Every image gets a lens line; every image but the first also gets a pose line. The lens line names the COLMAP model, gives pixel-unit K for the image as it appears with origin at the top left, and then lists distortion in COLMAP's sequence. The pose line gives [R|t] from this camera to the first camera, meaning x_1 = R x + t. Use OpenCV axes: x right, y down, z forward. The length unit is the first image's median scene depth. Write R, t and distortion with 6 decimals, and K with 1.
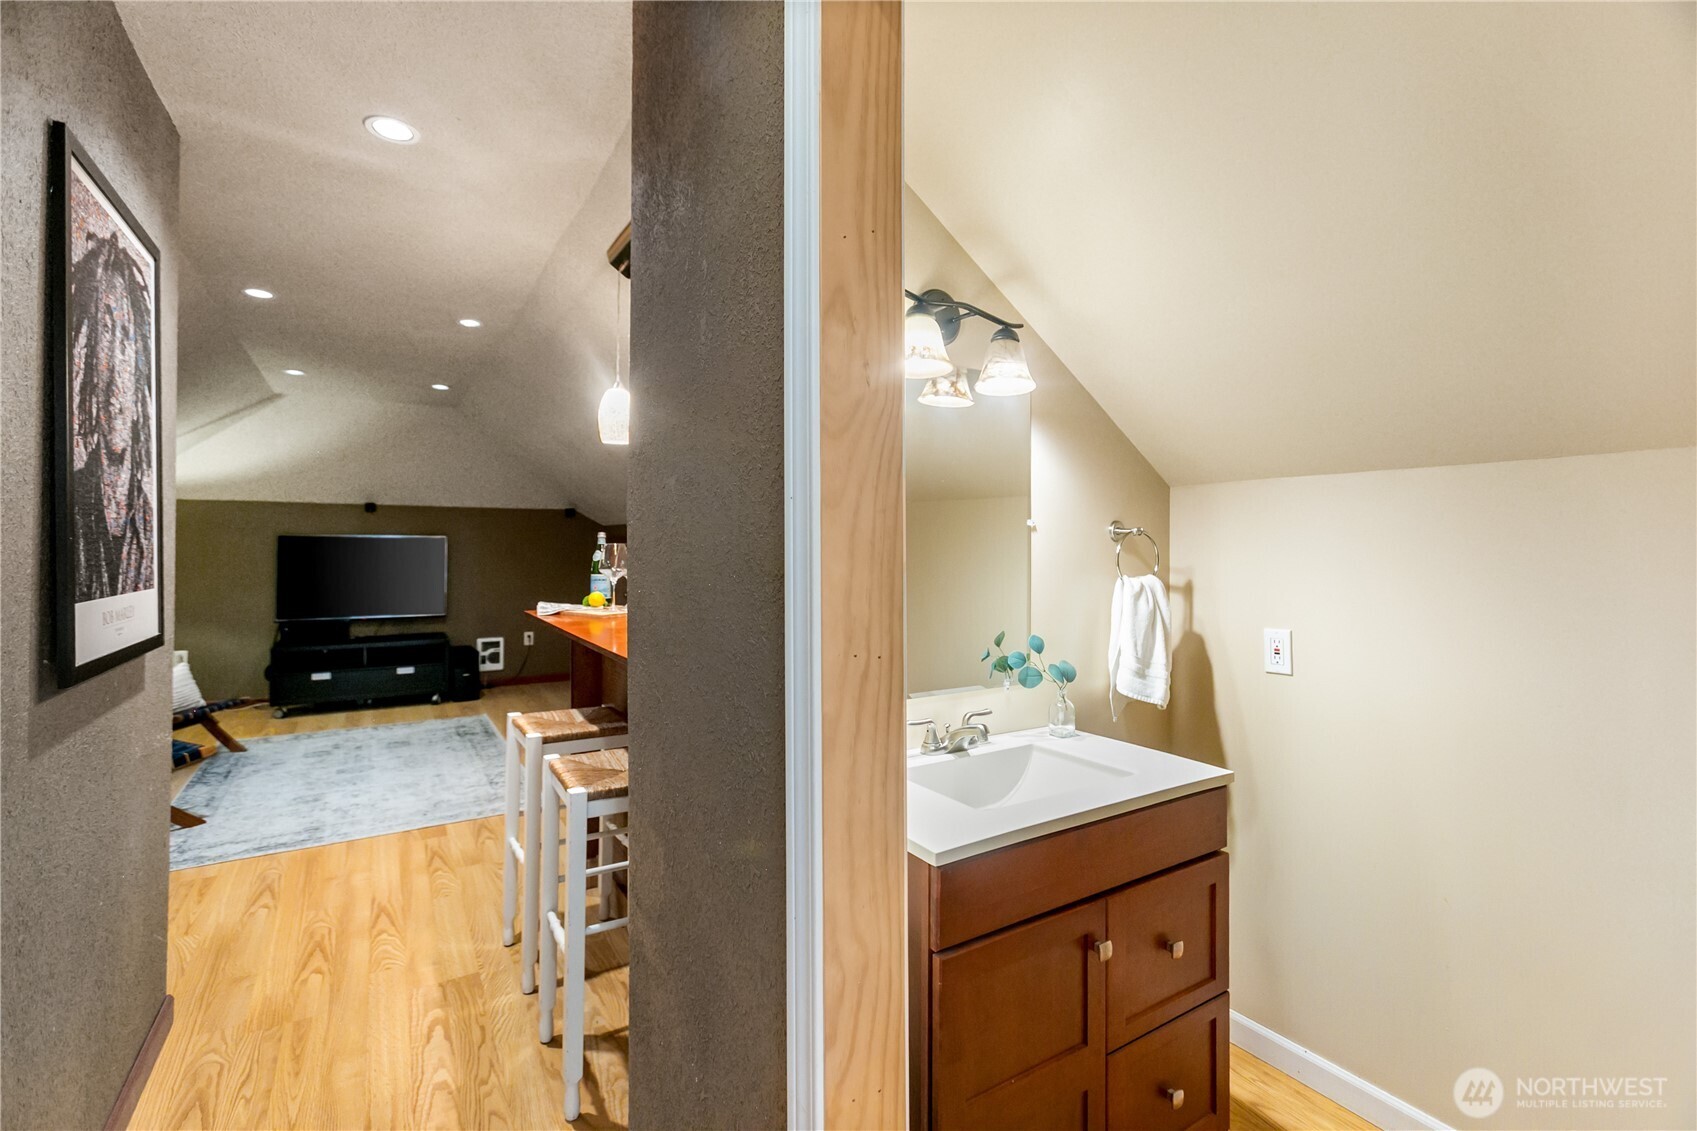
lens RADIAL K [[757.3, 0, 846.1], [0, 757.3, 539.7], [0, 0, 1]] dist [-0.004925, 0.004776]
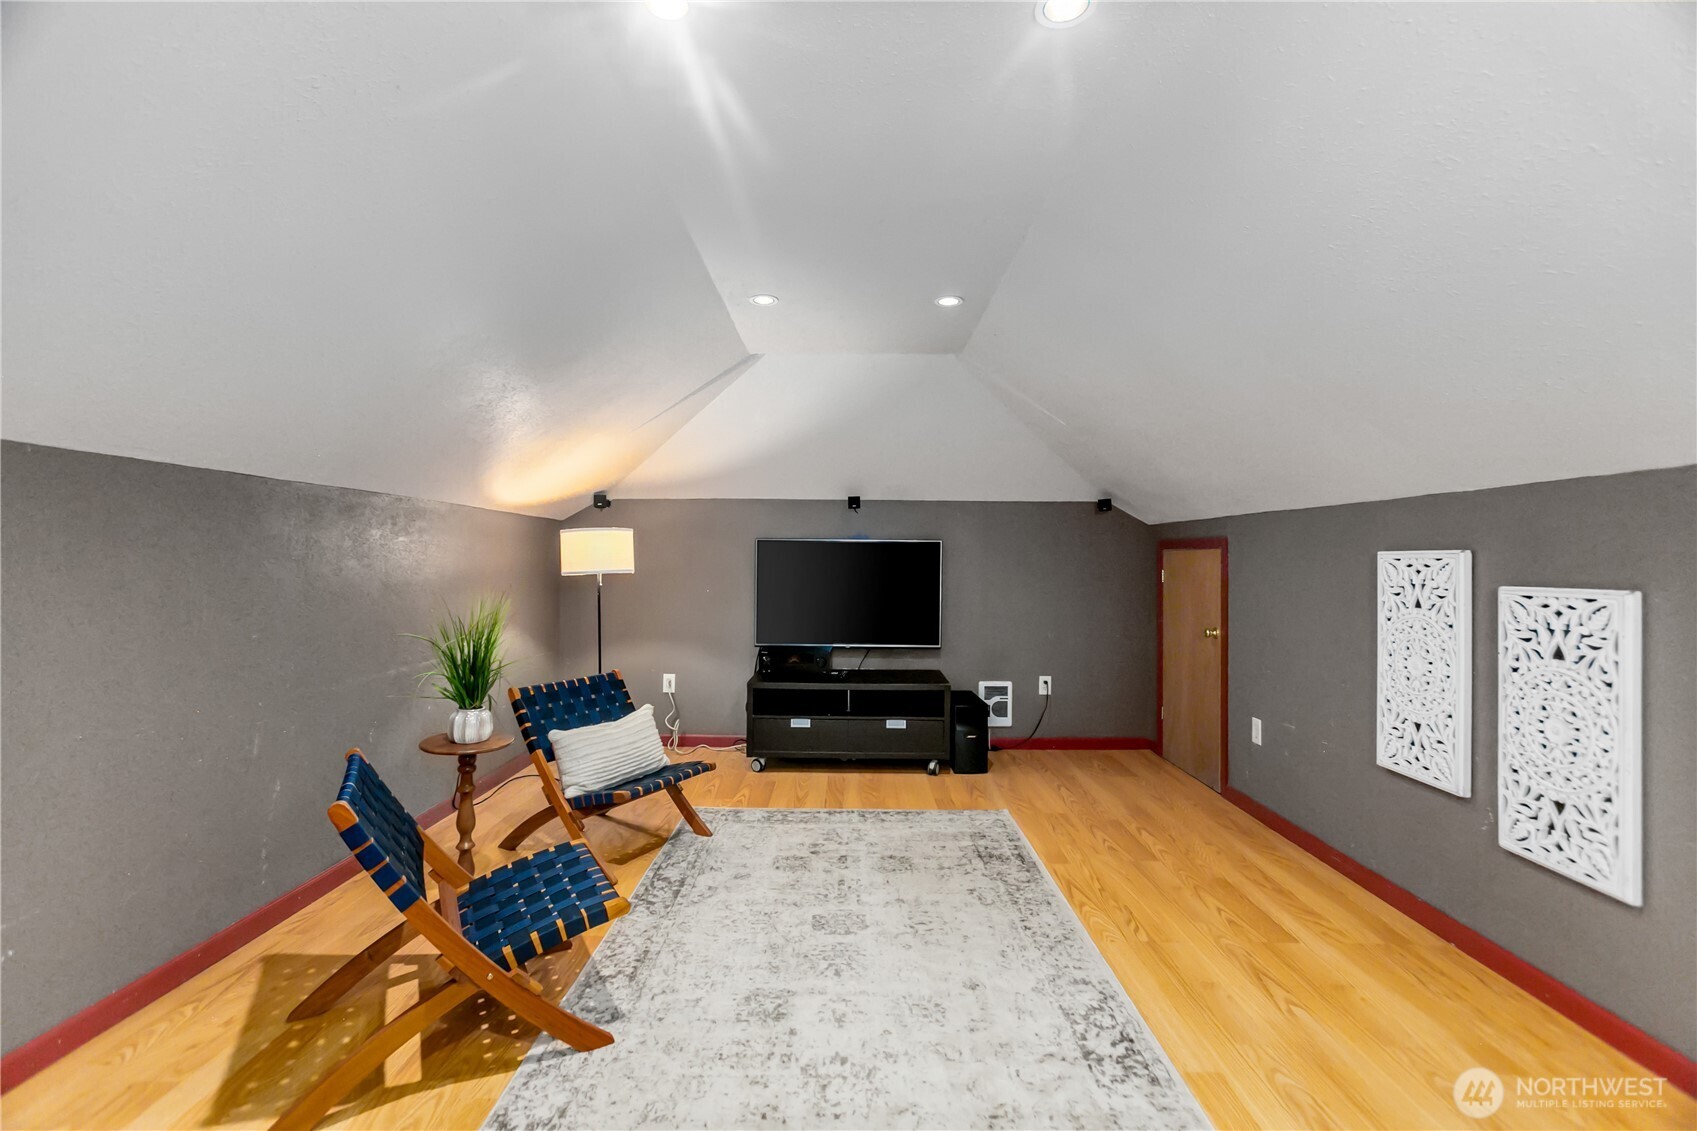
lens RADIAL K [[757.3, 0, 848.1], [0, 757.3, 565.1], [0, 0, 1]] dist [-0.004925, 0.004776]
pose [[0.846285, 0.005840, -0.532699, -0.252233], [0.001898, 0.999901, 0.013977, 0.010905], [0.532727, -0.012839, 0.846189, 0.388128]]
